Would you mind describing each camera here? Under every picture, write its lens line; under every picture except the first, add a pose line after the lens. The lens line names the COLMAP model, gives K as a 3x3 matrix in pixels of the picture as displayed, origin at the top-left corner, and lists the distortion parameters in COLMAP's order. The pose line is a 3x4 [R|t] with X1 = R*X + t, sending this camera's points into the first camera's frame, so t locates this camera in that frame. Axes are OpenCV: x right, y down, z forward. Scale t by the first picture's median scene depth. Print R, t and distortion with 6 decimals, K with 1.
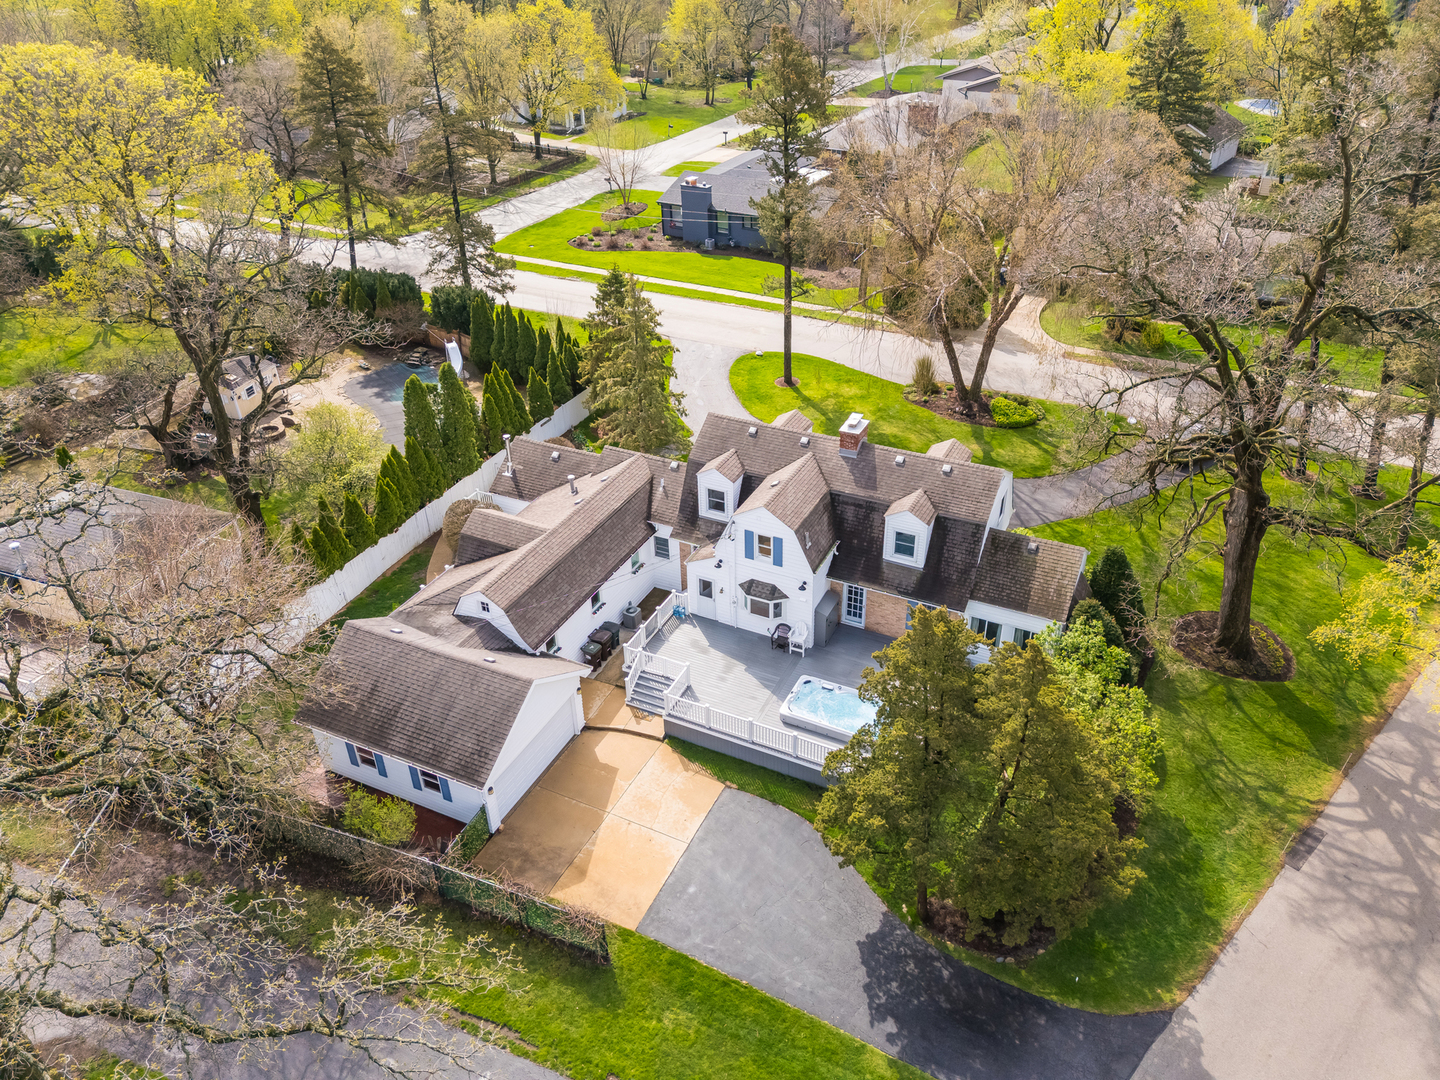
lens RADIAL K [[1063.5, 0, 720.0], [0, 1063.5, 540.0], [0, 0, 1]] dist [0.086435, -0.086565]
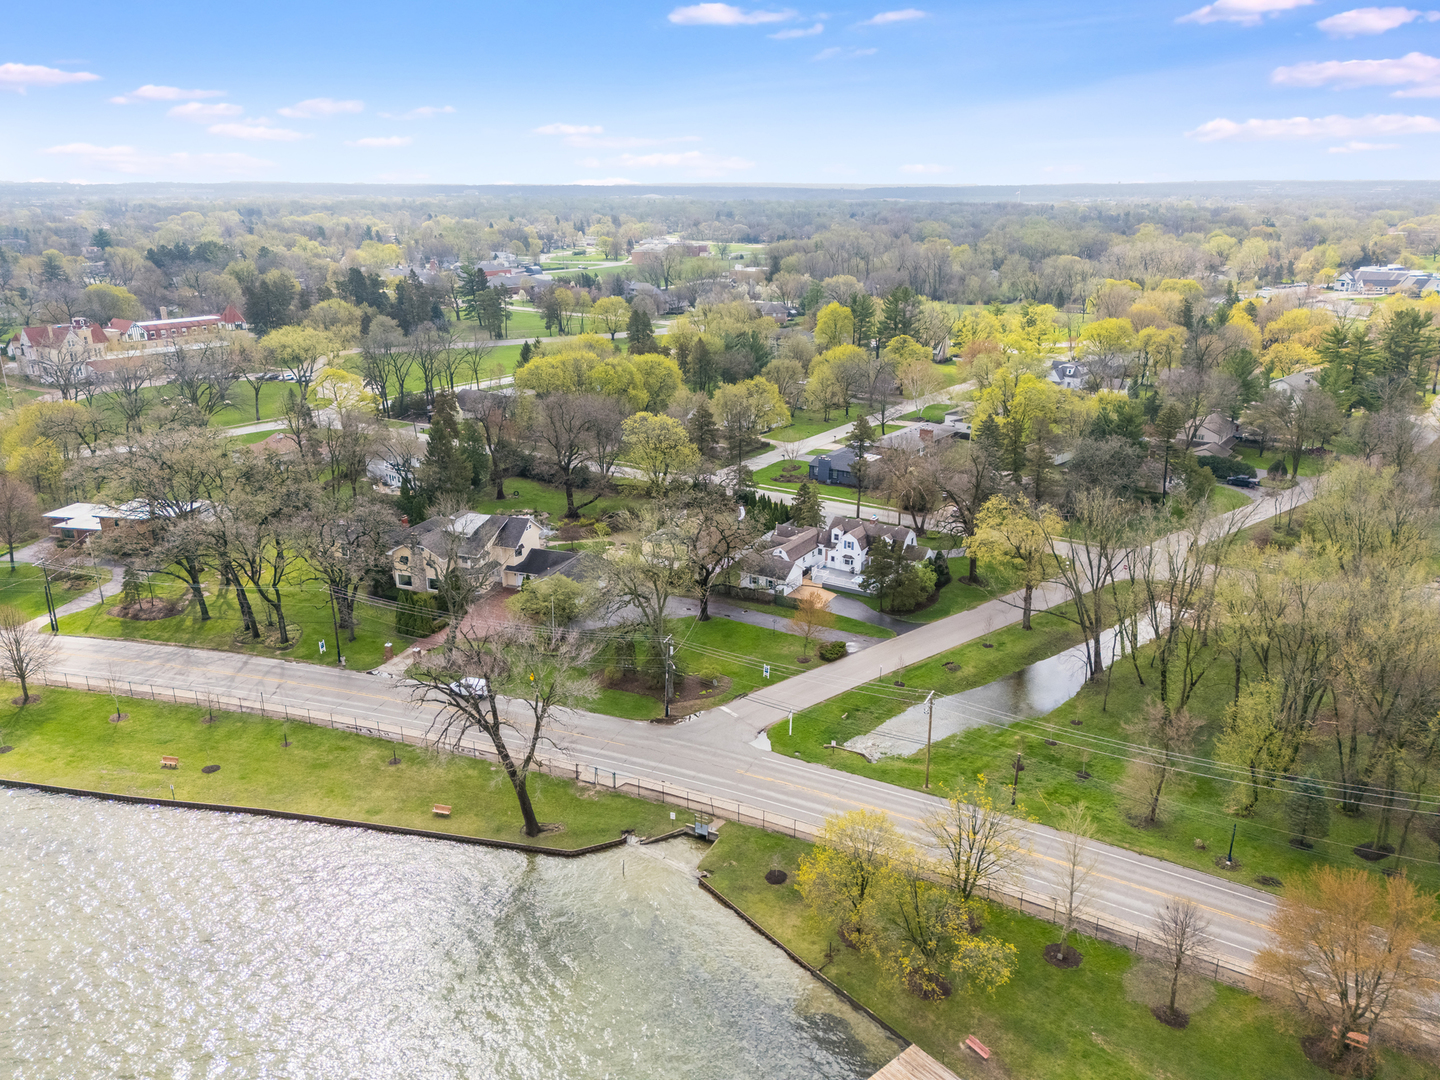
lens RADIAL K [[1105.5, 0, 720.0], [0, 1105.5, 540.0], [0, 0, 1]] dist [-0.016386, -0.001696]
pose [[0.995742, 0.047205, -0.079184, -0.106185], [-0.065297, 0.967487, -0.244348, 0.980246], [0.065075, 0.248478, 0.966449, -2.864261]]
